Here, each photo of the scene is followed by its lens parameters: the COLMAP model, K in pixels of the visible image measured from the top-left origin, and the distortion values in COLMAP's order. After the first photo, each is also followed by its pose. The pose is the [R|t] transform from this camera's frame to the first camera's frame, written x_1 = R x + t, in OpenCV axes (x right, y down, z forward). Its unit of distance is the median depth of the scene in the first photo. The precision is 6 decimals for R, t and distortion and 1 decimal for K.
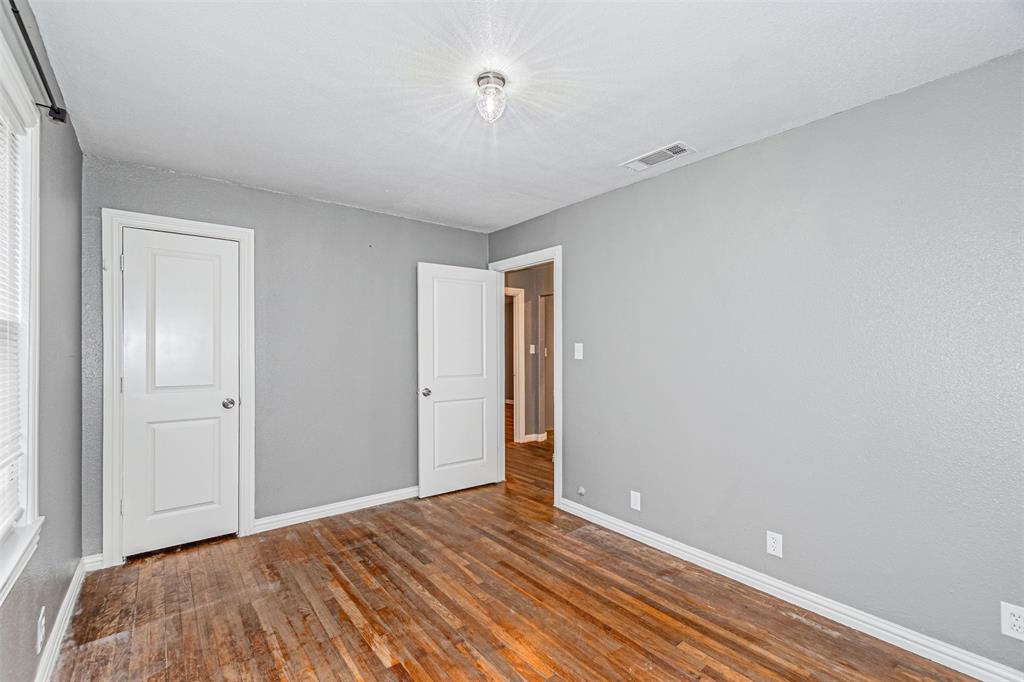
lens RADIAL K [[441.7, 0, 506.1], [0, 441.7, 338.8], [0, 0, 1]] dist [0.006765, -0.002198]
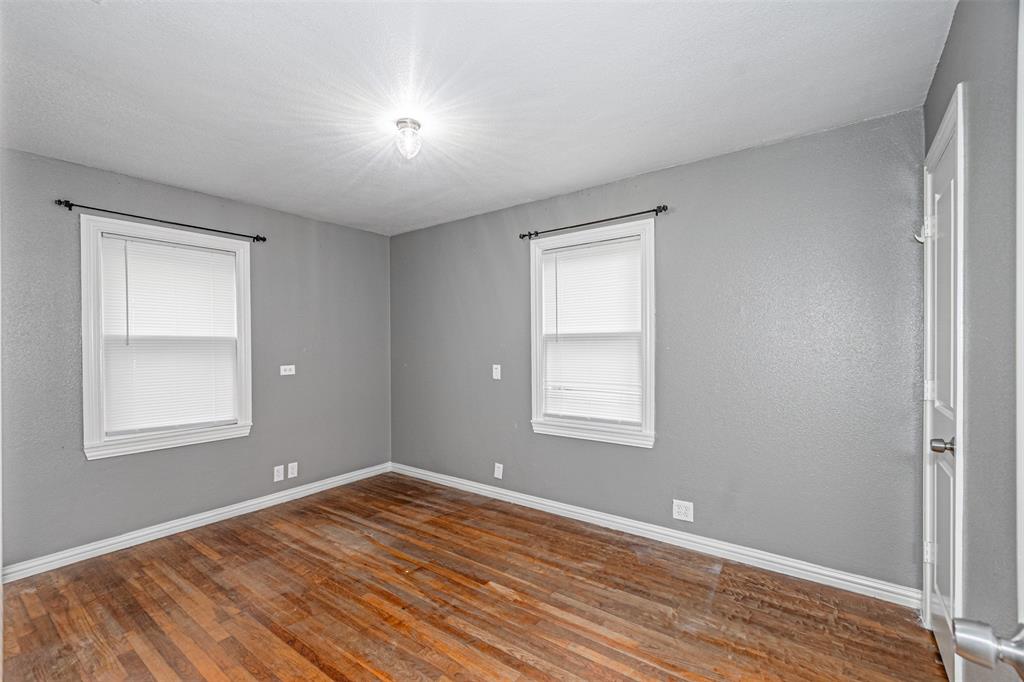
lens RADIAL K [[441.7, 0, 508.4], [0, 441.7, 346.7], [0, 0, 1]] dist [0.006765, -0.002198]
pose [[-0.965336, 0.005788, -0.260947, 0.024295], [0.007867, 0.999945, -0.006922, 0.031719], [0.260893, -0.008735, -0.965328, 2.051958]]
